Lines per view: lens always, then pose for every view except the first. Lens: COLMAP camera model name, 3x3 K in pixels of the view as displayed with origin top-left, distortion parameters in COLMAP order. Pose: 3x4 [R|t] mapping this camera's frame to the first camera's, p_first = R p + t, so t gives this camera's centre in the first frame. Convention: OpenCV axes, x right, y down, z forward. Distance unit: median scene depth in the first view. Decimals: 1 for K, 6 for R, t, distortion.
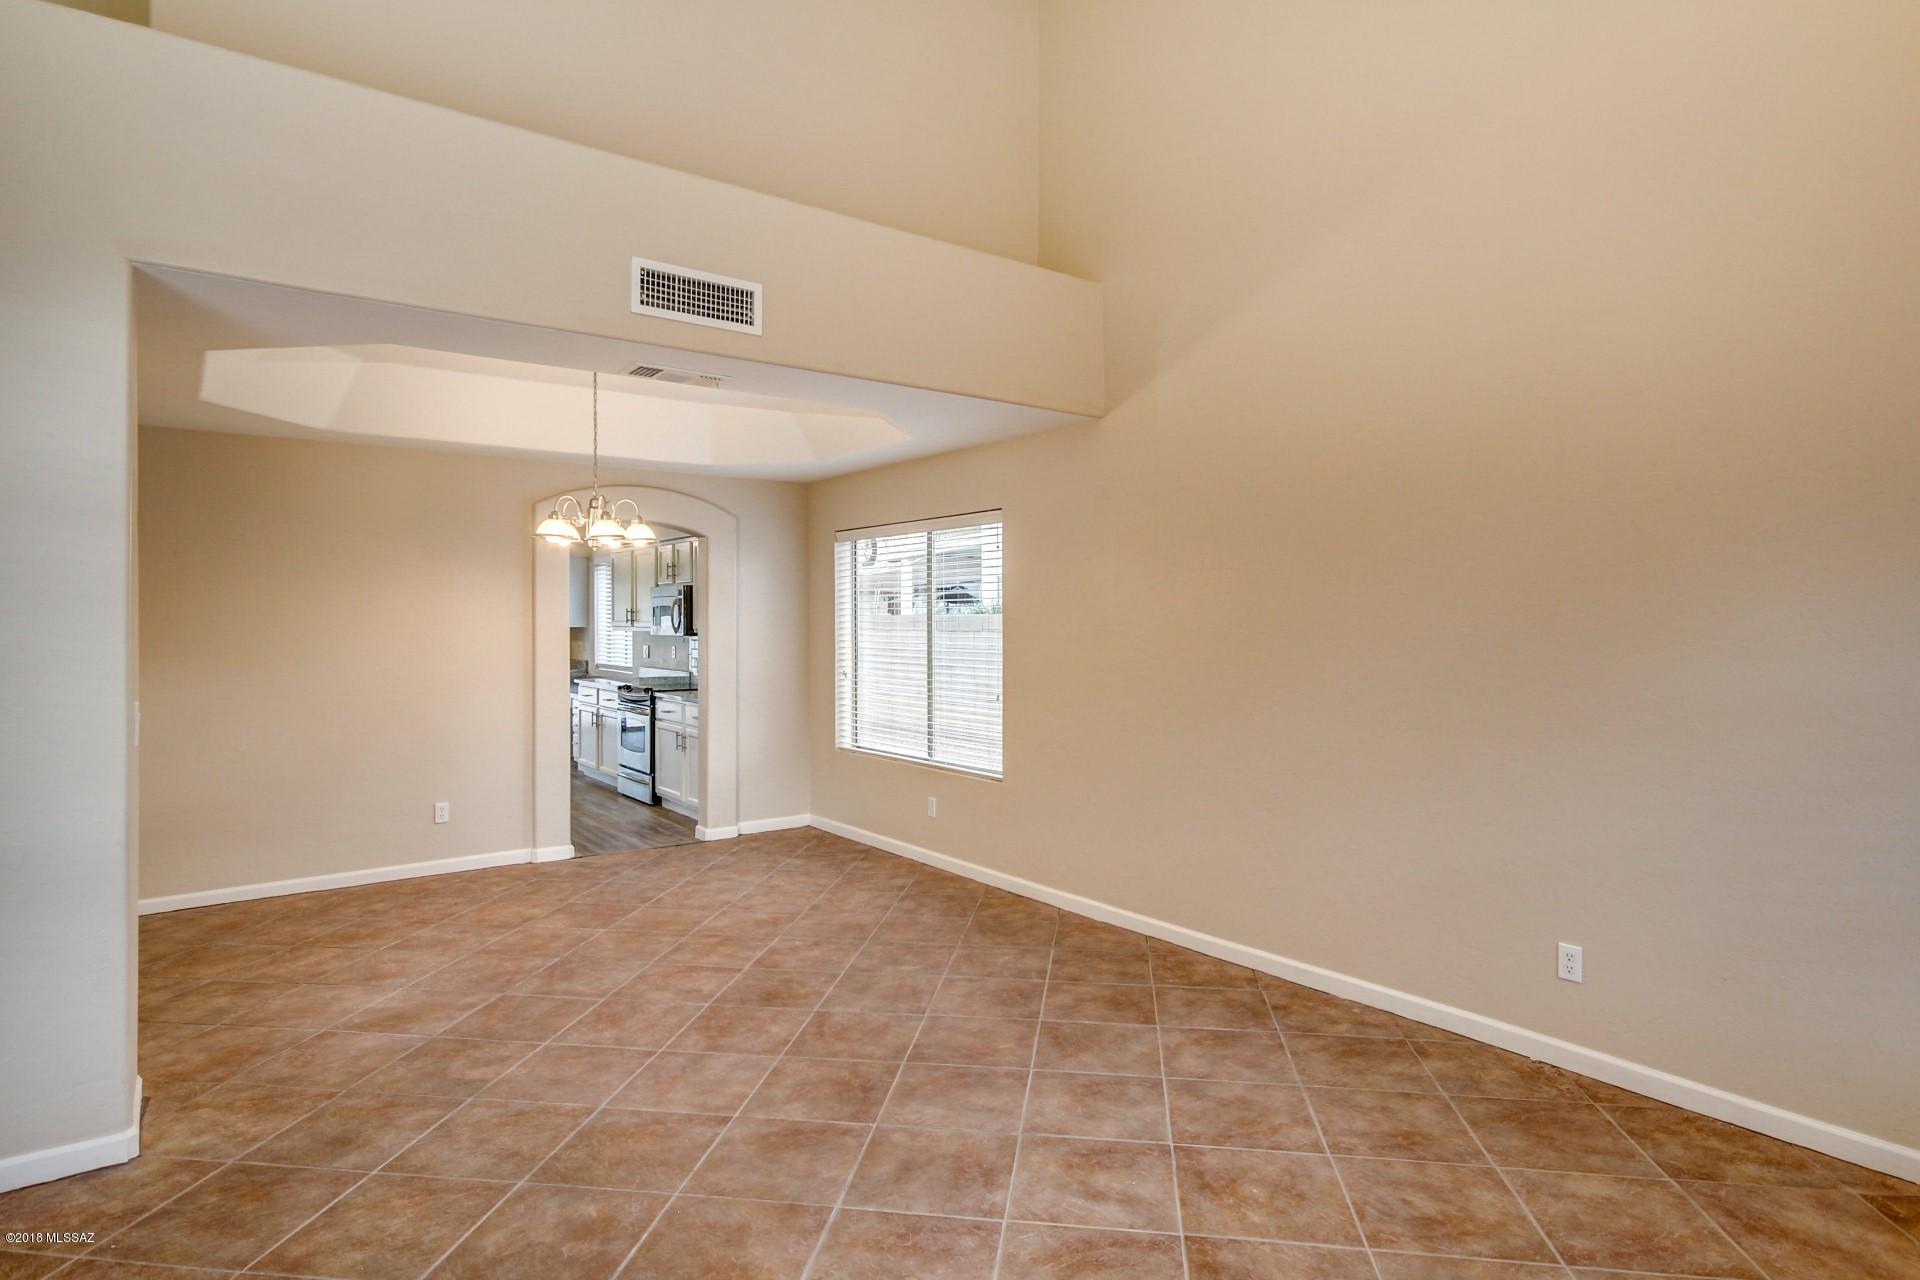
lens RADIAL K [[1051.7, 0, 960.1], [0, 1051.7, 630.4], [0, 0, 1]] dist [0.011377, -0.001991]
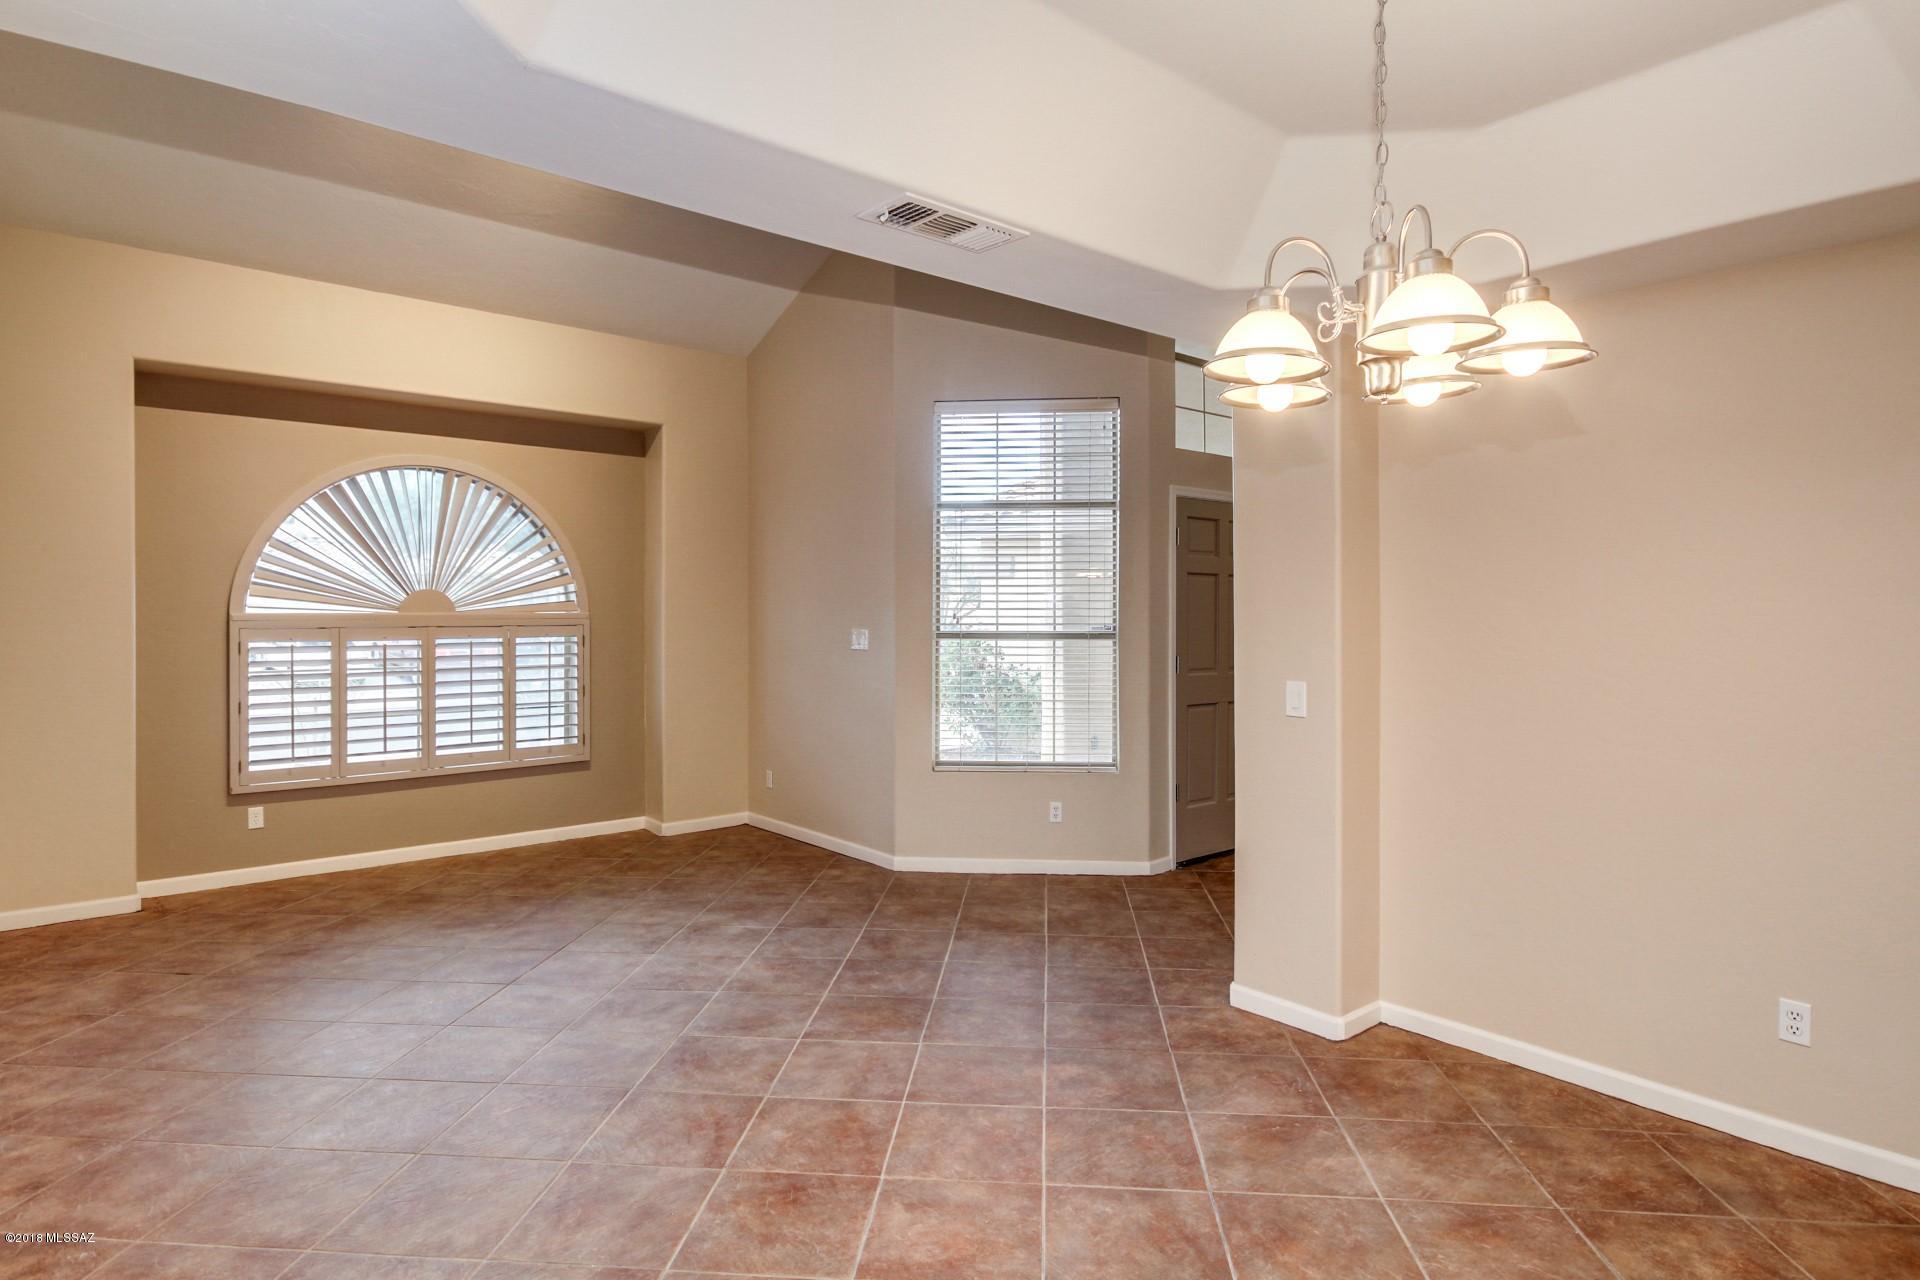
lens RADIAL K [[1051.7, 0, 950.6], [0, 1051.7, 624.7], [0, 0, 1]] dist [0.011377, -0.001991]
pose [[-0.998725, 0.002544, -0.050413, -0.281682], [0.001571, 0.999812, 0.019332, -0.017910], [0.050453, 0.019228, -0.998541, 1.890017]]
